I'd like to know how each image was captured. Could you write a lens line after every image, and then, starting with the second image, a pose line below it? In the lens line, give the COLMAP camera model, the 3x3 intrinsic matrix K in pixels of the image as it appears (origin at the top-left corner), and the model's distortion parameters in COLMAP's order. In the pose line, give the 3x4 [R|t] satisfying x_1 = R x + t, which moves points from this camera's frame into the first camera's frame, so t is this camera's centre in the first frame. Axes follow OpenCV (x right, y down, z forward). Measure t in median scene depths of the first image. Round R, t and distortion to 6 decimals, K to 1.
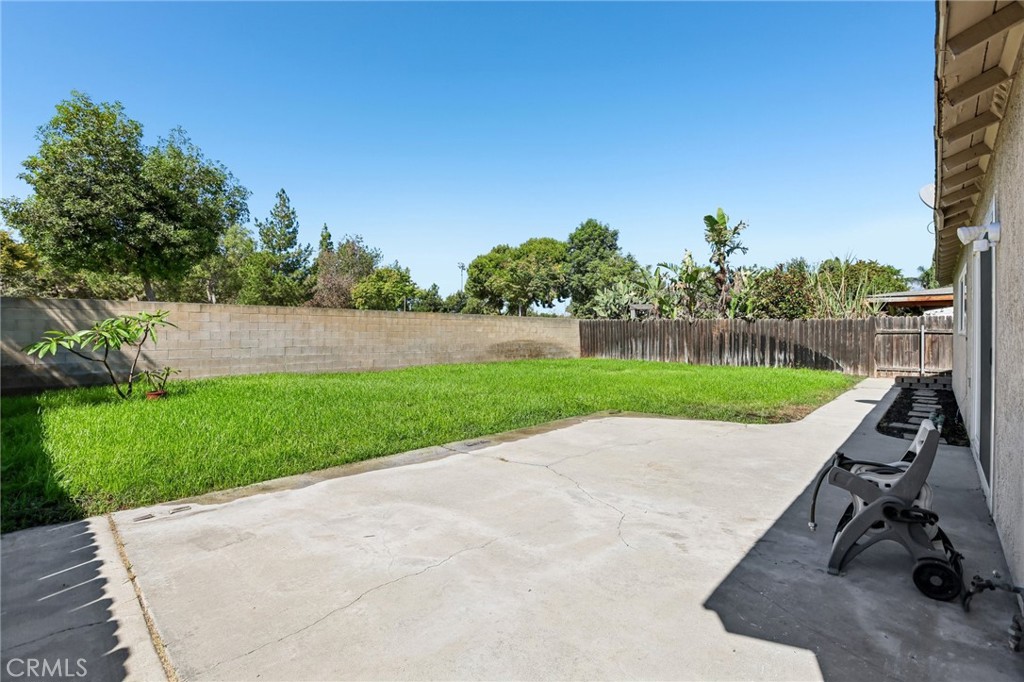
lens RADIAL K [[469.4, 0, 515.0], [0, 469.4, 337.6], [0, 0, 1]] dist [-0.043462, 0.009562]
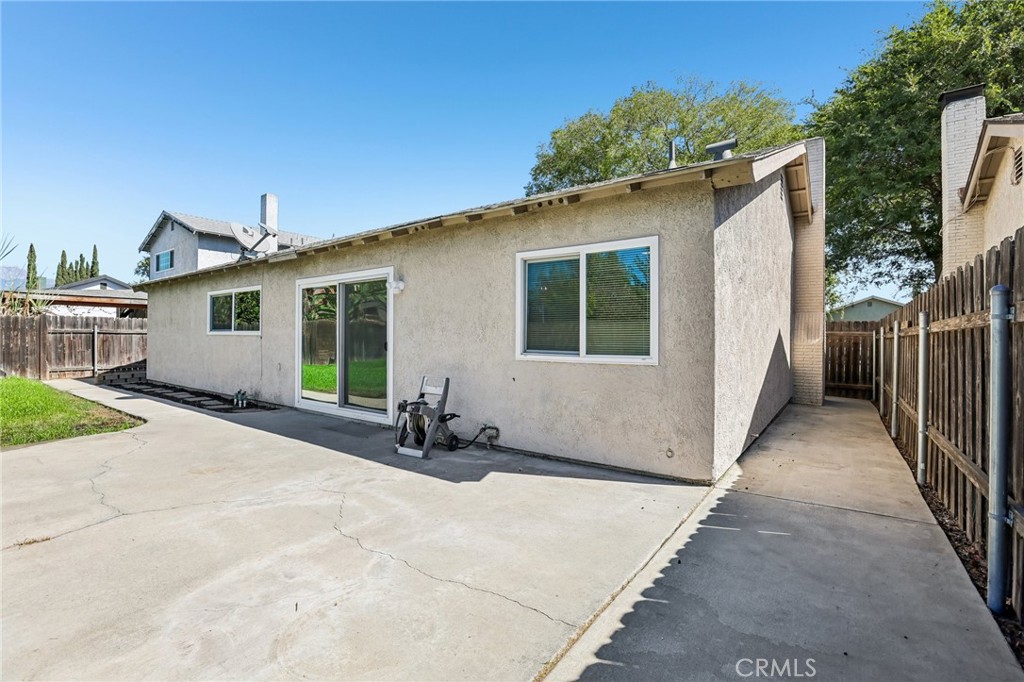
lens RADIAL K [[469.4, 0, 512.2], [0, 469.4, 339.1], [0, 0, 1]] dist [-0.043462, 0.009562]
pose [[-0.138056, -0.002776, 0.990421, -0.983200], [-0.000751, 0.999996, 0.002698, 0.002878], [-0.990424, -0.000371, -0.138058, 0.695886]]
